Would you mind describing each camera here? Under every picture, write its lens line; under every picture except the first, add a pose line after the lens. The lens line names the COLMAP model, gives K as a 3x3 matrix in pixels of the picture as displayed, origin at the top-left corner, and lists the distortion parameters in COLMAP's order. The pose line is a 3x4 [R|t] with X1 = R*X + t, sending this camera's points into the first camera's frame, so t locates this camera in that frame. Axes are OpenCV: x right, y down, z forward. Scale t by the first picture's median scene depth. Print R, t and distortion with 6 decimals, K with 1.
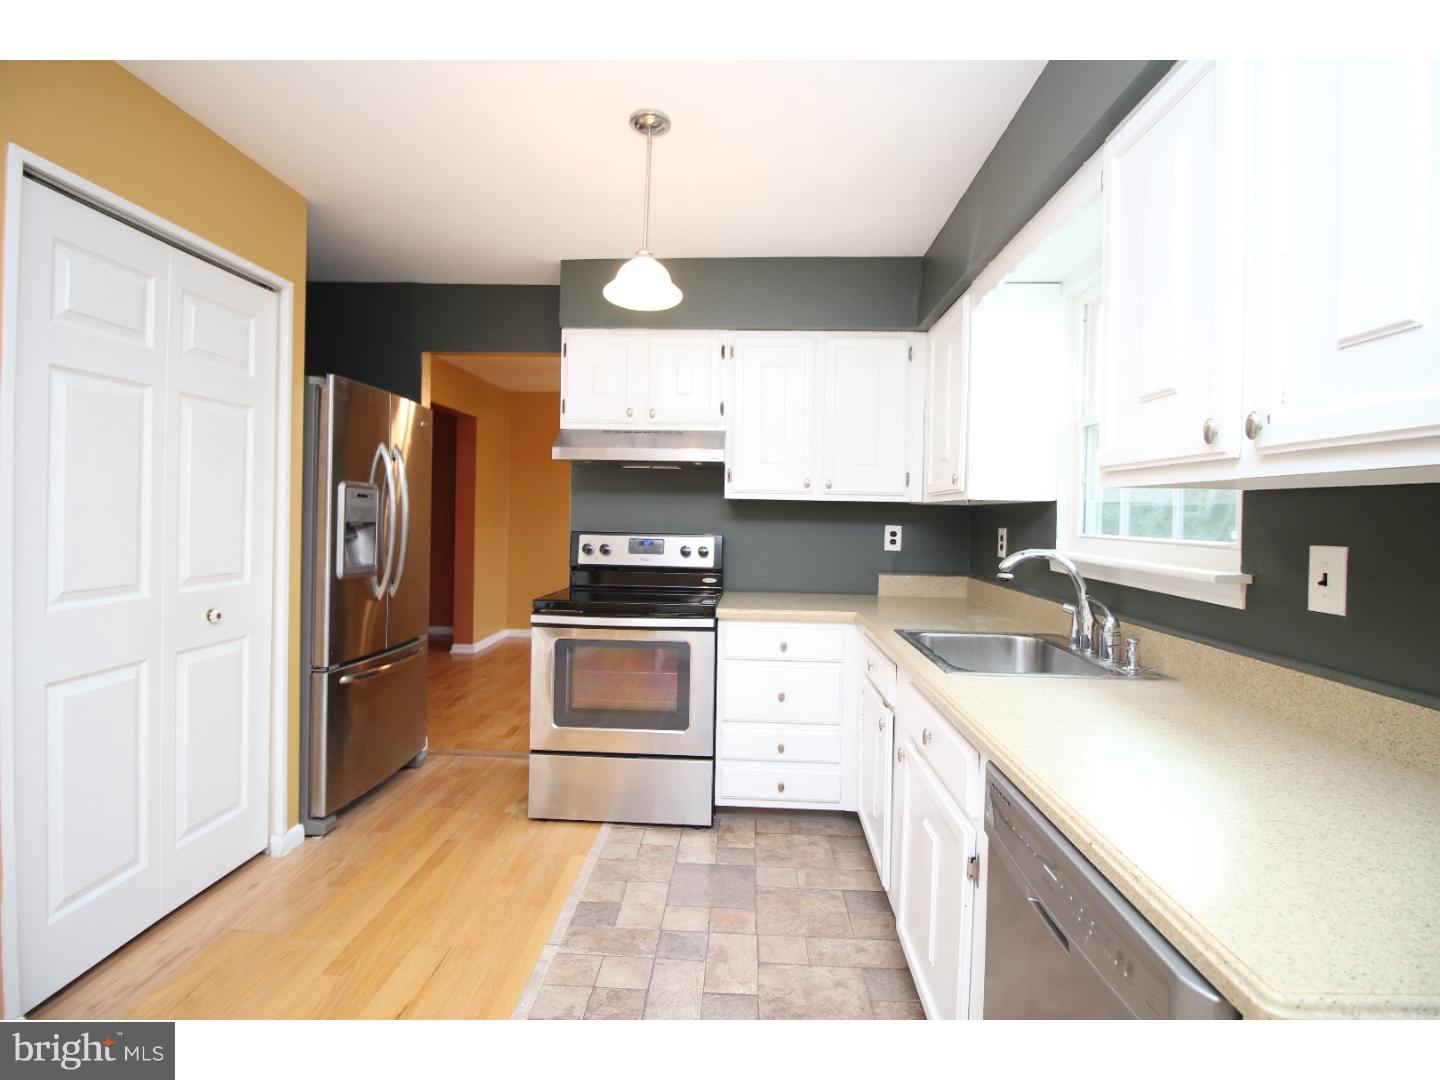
lens RADIAL K [[676.2, 0, 715.5], [0, 676.2, 520.6], [0, 0, 1]] dist [-0.002737, -0.008263]
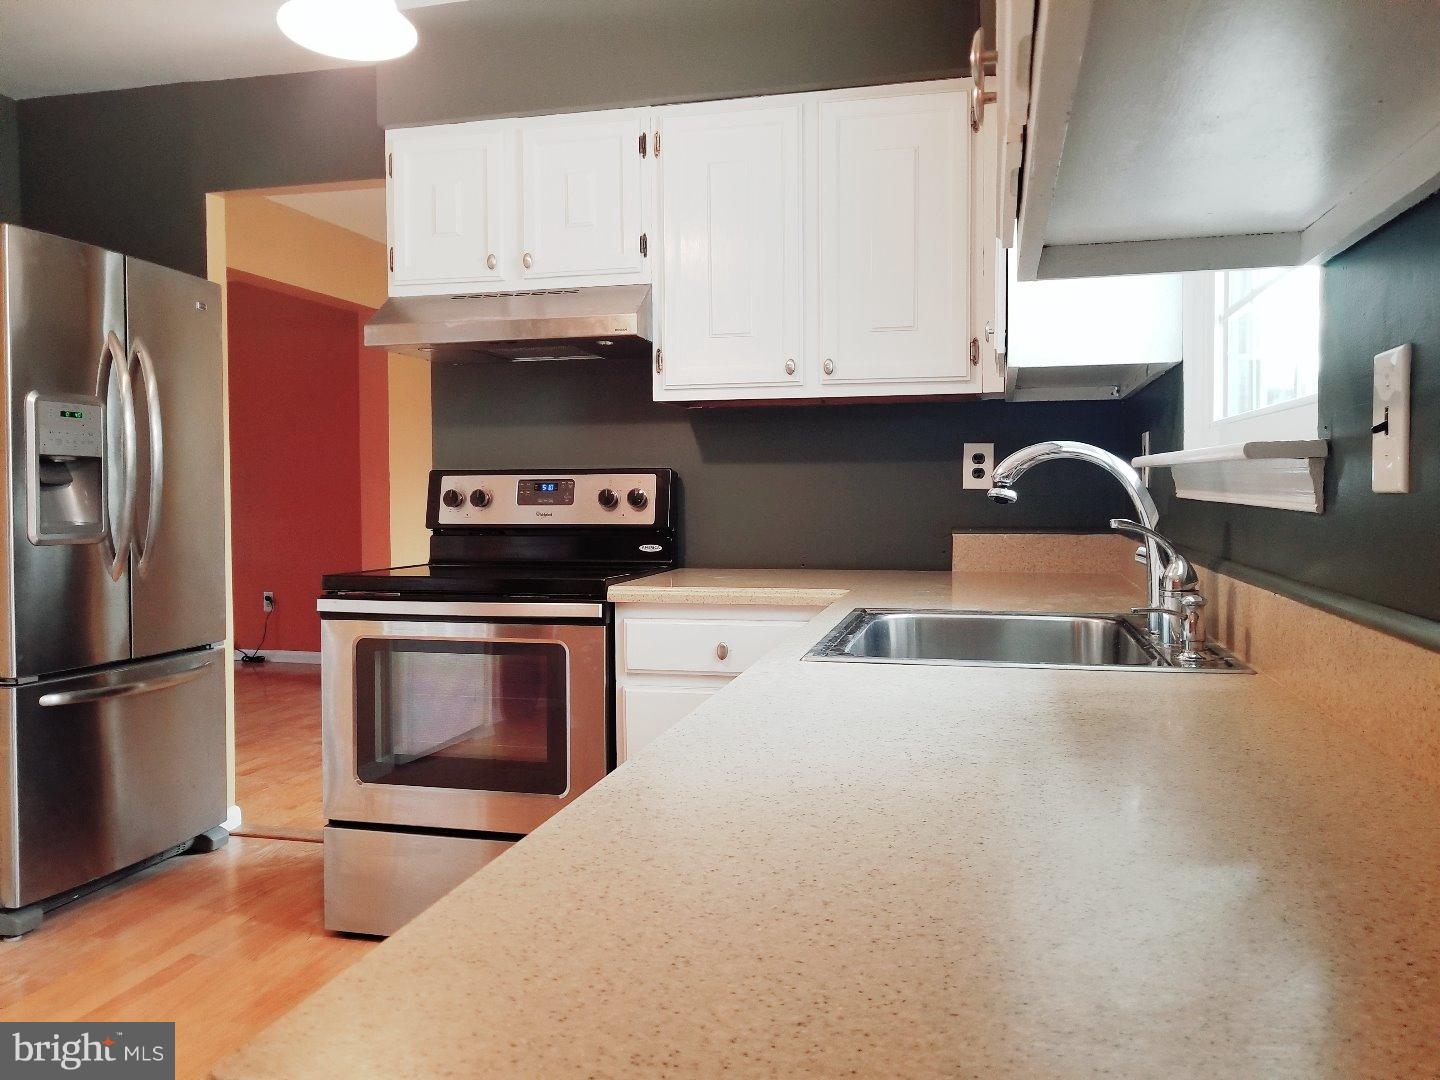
lens RADIAL K [[1150.5, 0, 696.7], [0, 1150.5, 522.1], [0, 0, 1]] dist [-0.008853, 0.013687]
pose [[0.979097, -0.019700, -0.202440, 0.274985], [0.023675, 0.999571, 0.017233, 0.060073], [0.202013, -0.021665, 0.979143, 0.052716]]
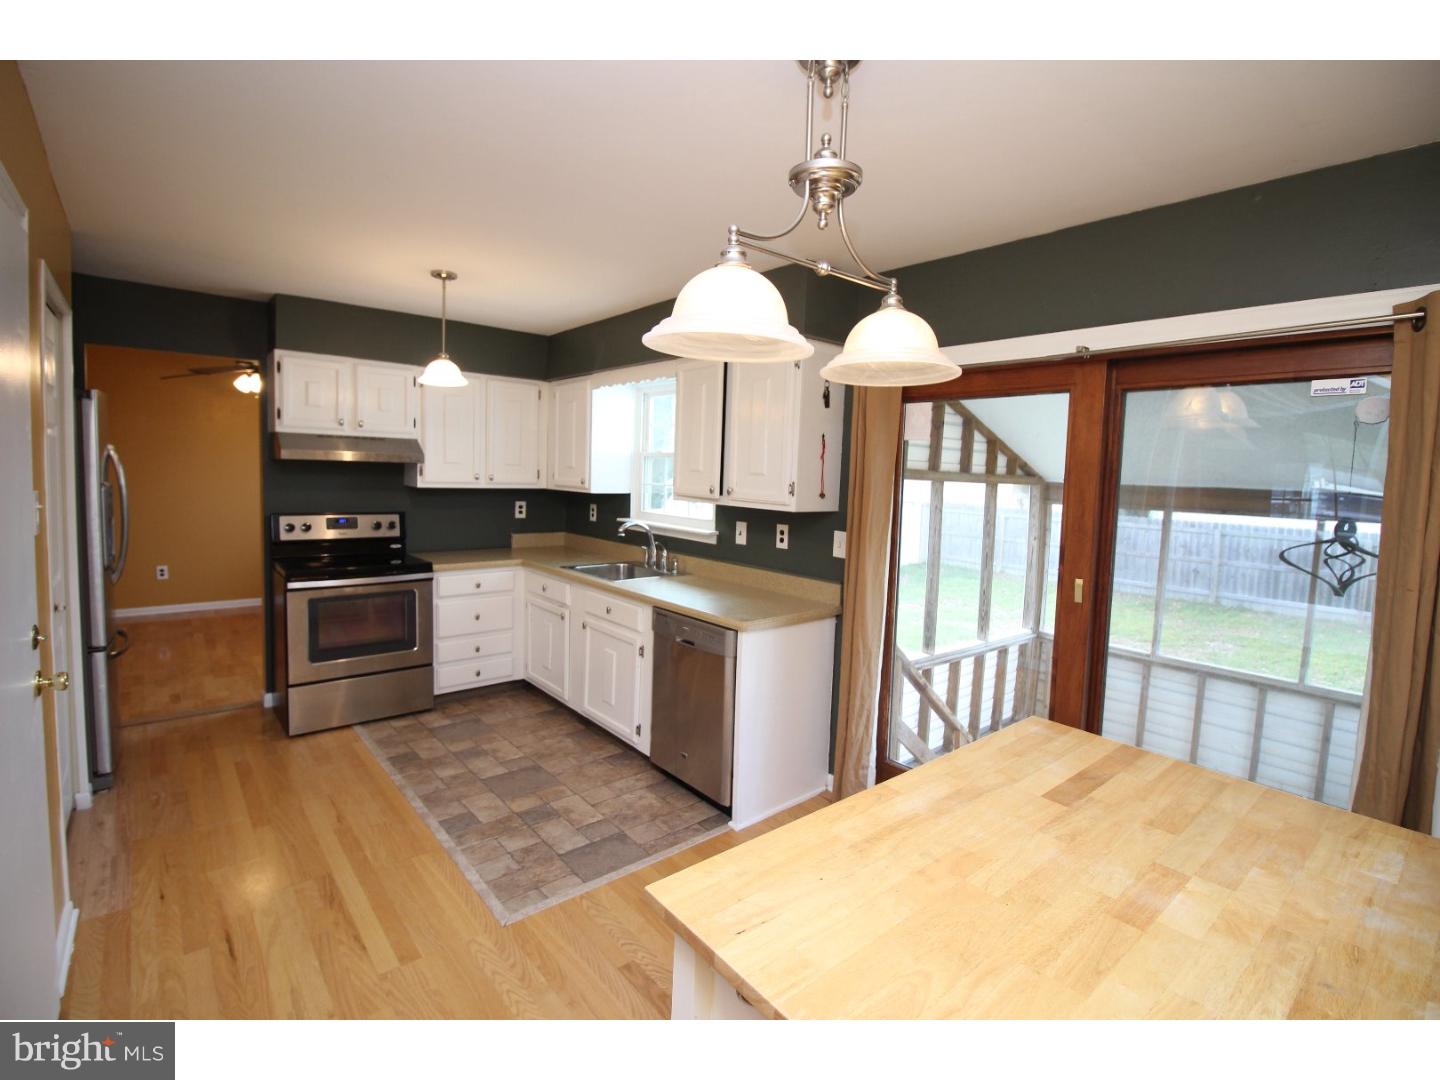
lens RADIAL K [[676.2, 0, 722.0], [0, 676.2, 522.8], [0, 0, 1]] dist [-0.002737, -0.008263]
pose [[0.725625, -0.048615, 0.686371, -0.551949], [-0.013279, 0.996326, 0.084607, -0.096904], [-0.687962, -0.070507, 0.722314, -0.505048]]
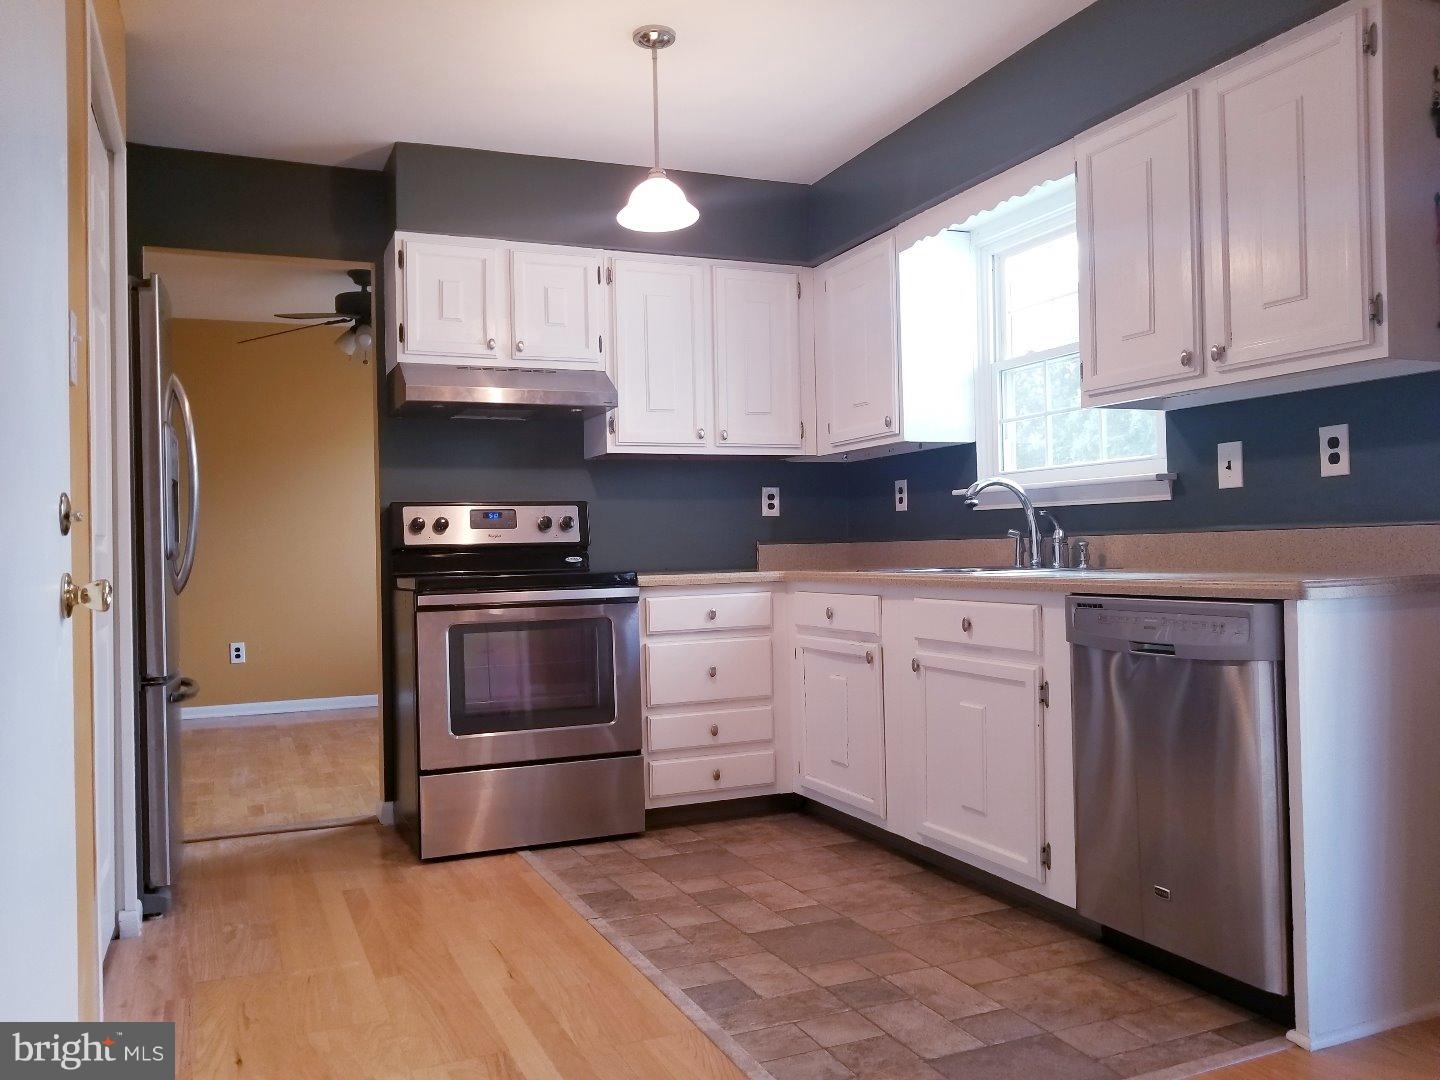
lens RADIAL K [[1150.5, 0, 704.1], [0, 1150.5, 538.2], [0, 0, 1]] dist [-0.008853, 0.013687]
pose [[0.897594, -0.035874, 0.439362, -0.557593], [0.044731, 0.998951, -0.009819, 0.100274], [-0.438548, 0.028467, 0.898257, -0.339591]]
